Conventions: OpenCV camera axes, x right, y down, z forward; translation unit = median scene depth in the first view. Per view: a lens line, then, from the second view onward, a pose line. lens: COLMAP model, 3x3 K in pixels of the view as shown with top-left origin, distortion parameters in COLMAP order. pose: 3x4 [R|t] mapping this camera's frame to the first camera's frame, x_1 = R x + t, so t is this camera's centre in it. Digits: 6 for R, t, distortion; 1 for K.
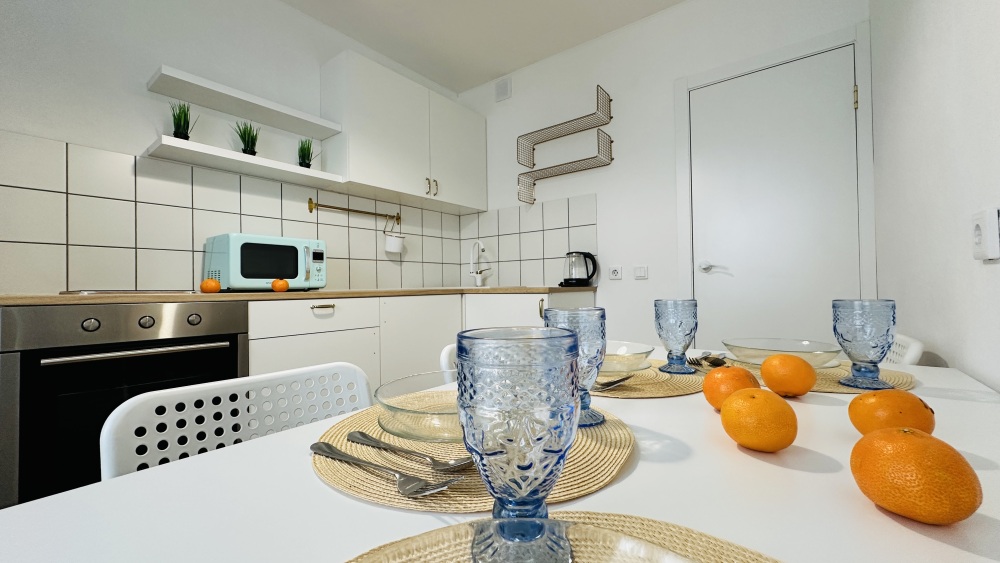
lens RADIAL K [[400.0, 0, 500.0], [0, 400.0, 281.5], [0, 0, 1]] dist [0.000386, 0.000289]
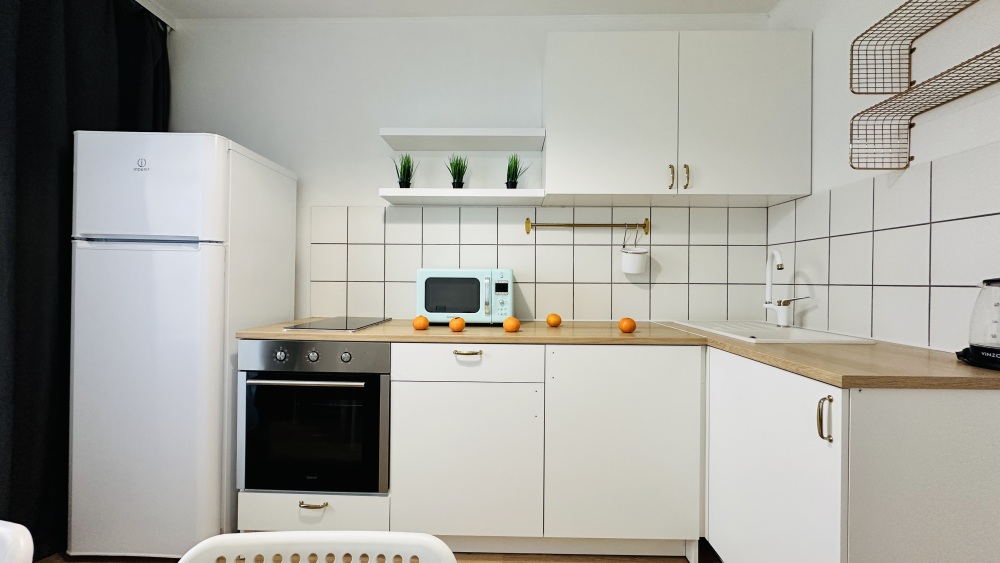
lens RADIAL K [[400.0, 0, 500.0], [0, 400.0, 281.5], [0, 0, 1]] dist [0.000386, 0.000289]
pose [[0.593665, 0.021740, -0.804419, 0.219170], [-0.005066, 0.999716, 0.023280, -0.083252], [0.804696, -0.009745, 0.593607, 0.400916]]
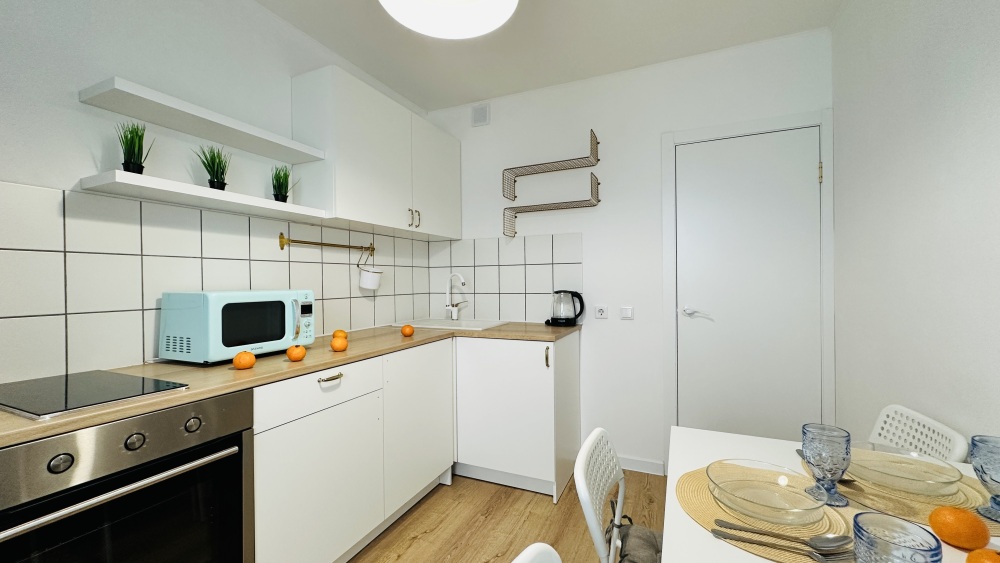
lens RADIAL K [[400.0, 0, 500.0], [0, 400.0, 281.5], [0, 0, 1]] dist [0.000386, 0.000289]
pose [[0.973647, 0.004808, 0.228009, -0.210458], [-0.007629, 0.999905, 0.011493, -0.115695], [-0.227932, -0.012930, 0.973591, 0.061546]]
